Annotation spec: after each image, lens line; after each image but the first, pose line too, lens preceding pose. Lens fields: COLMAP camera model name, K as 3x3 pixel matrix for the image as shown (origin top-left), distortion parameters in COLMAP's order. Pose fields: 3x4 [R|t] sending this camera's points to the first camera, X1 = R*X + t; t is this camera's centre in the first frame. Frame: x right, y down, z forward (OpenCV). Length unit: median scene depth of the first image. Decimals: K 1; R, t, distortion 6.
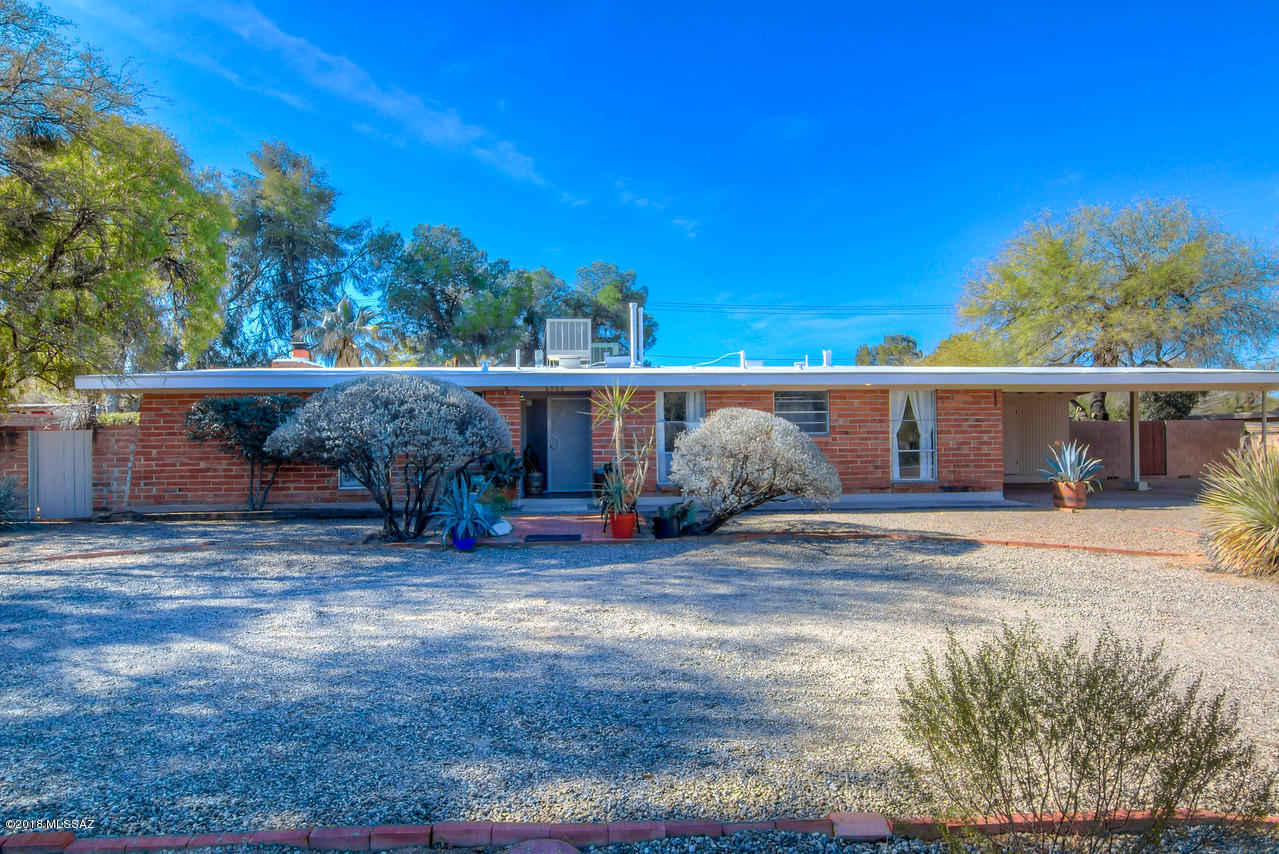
lens RADIAL K [[676.8, 0, 639.1], [0, 676.8, 420.8], [0, 0, 1]] dist [-0.015933, 0.002061]
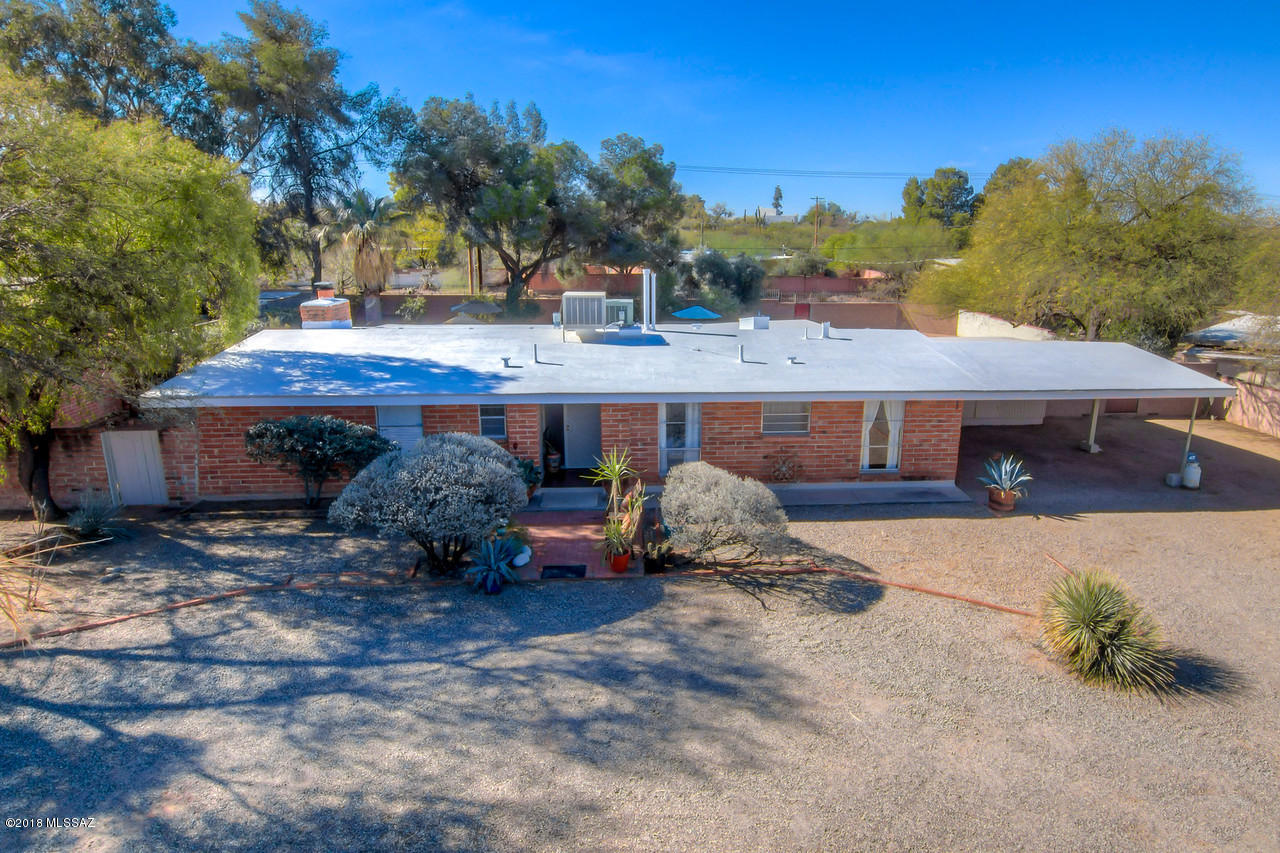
lens RADIAL K [[678.2, 0, 688.8], [0, 678.2, 433.0], [0, 0, 1]] dist [-0.012195, -0.002113]
pose [[0.999439, 0.014800, 0.030044, 0.045113], [-0.021446, 0.971832, 0.234699, -0.266433], [-0.025724, -0.235211, 0.971604, -0.124071]]
